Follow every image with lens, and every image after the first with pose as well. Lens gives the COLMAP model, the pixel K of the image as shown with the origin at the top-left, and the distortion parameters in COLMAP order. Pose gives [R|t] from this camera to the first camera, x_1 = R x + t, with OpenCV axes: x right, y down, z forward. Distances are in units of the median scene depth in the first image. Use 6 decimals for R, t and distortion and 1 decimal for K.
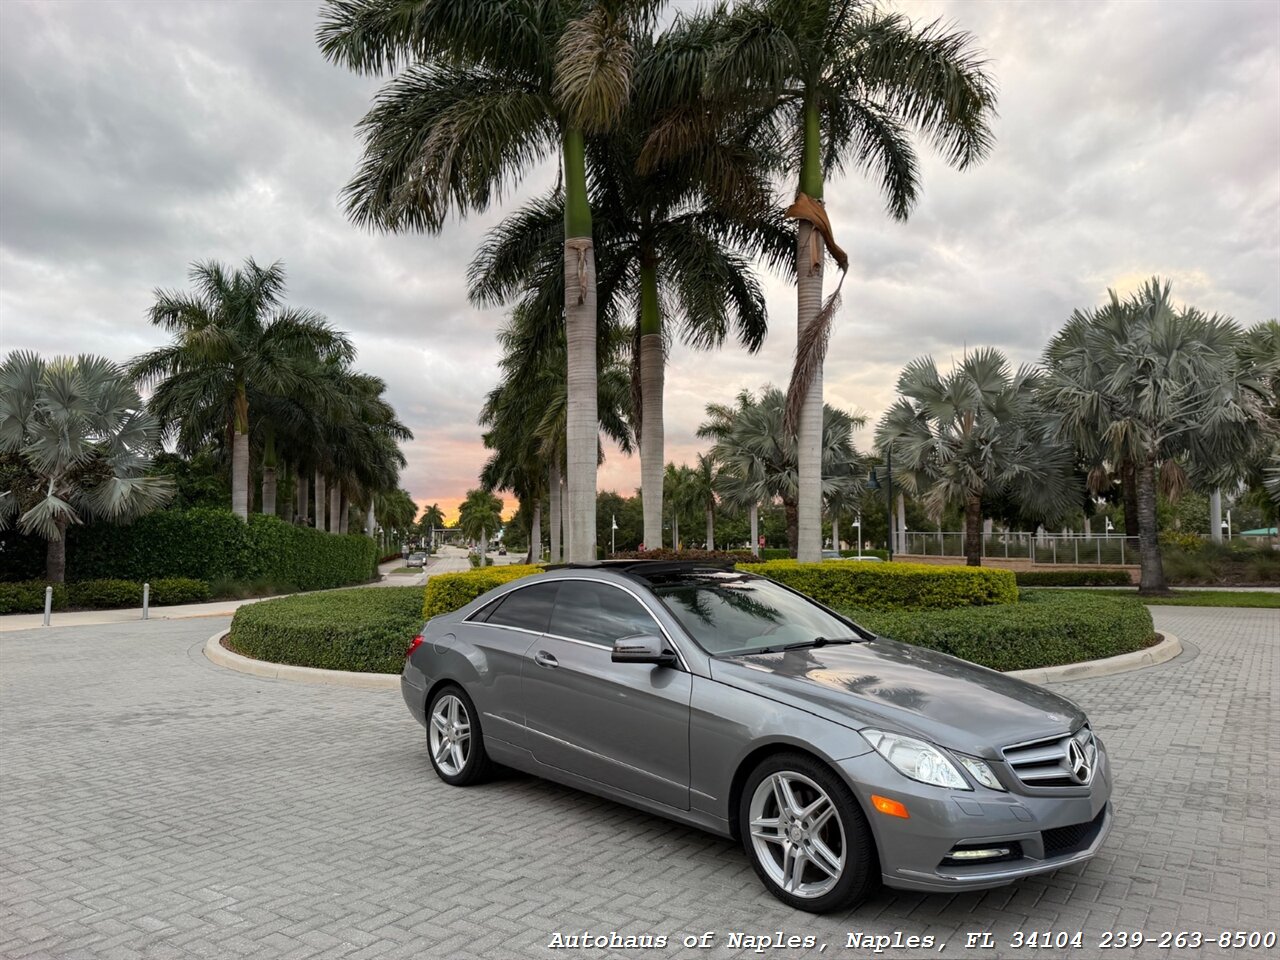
lens RADIAL K [[897.5, 0, 638.3], [0, 897.5, 478.0], [0, 0, 1]] dist [0.047317, -0.063509]
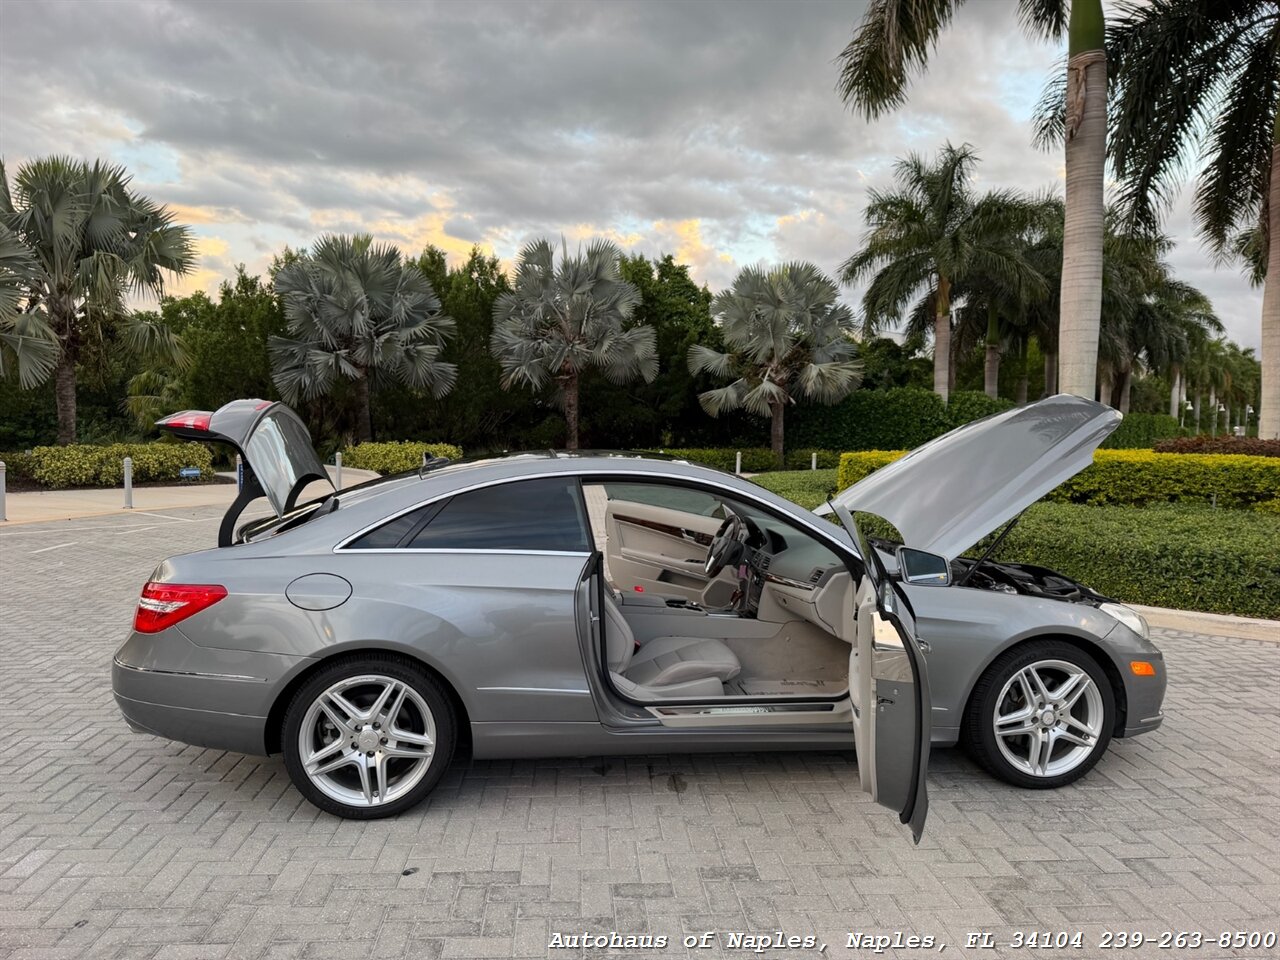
lens RADIAL K [[892.5, 0, 637.1], [0, 892.5, 485.9], [0, 0, 1]] dist [0.123588, -0.190184]
pose [[0.627630, 0.068807, -0.775465, 0.215834], [0.042737, 0.991539, 0.122569, 0.003831], [0.777338, -0.110069, 0.619379, 0.075446]]
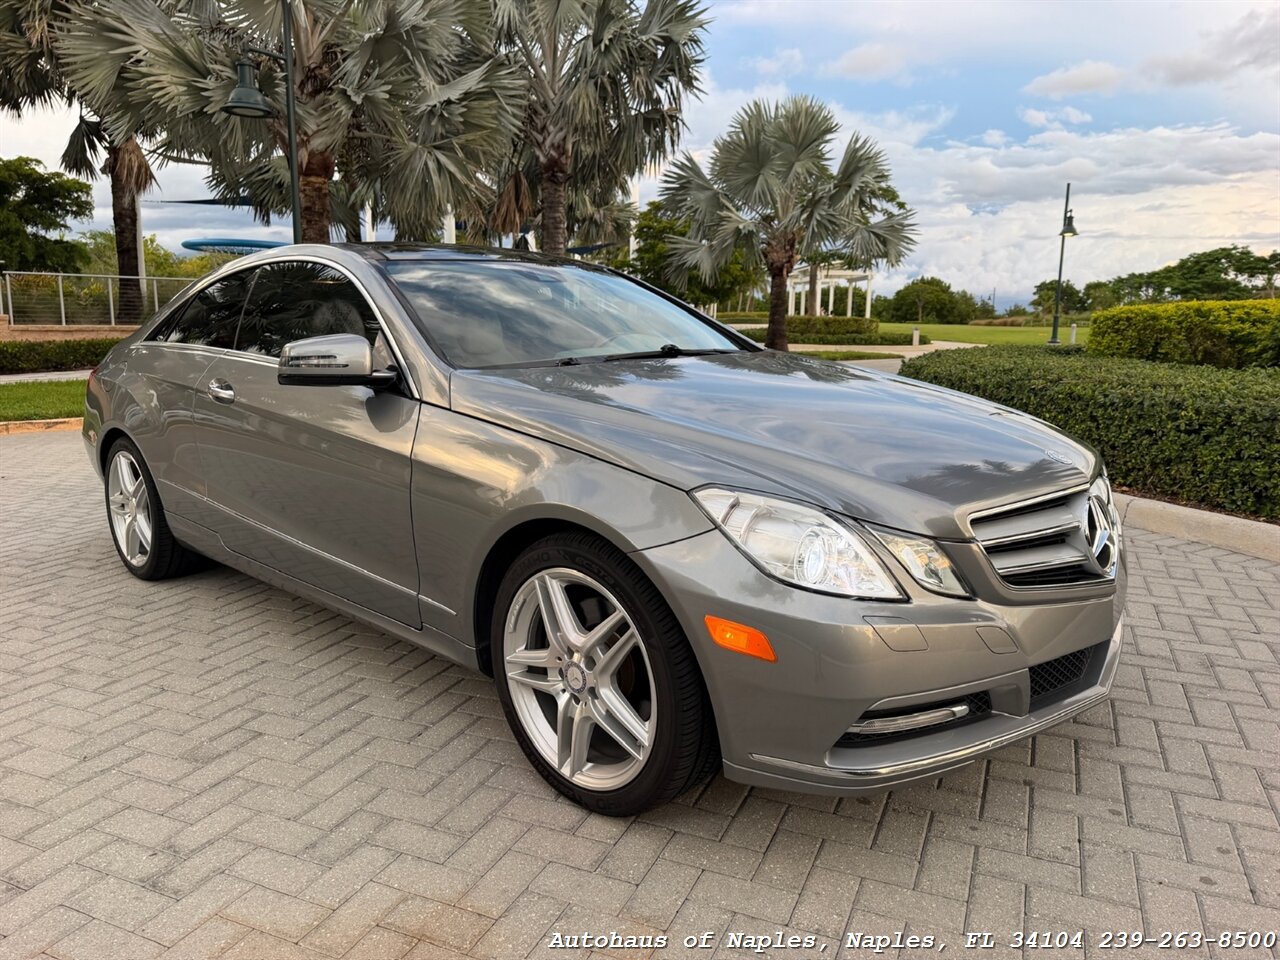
lens RADIAL K [[897.5, 0, 638.3], [0, 897.5, 478.0], [0, 0, 1]] dist [0.047317, -0.063509]
pose [[0.996424, -0.024097, 0.080989, 0.026160], [0.002646, 0.966902, 0.255133, 0.021893], [-0.084456, -0.254007, 0.963508, 0.078561]]
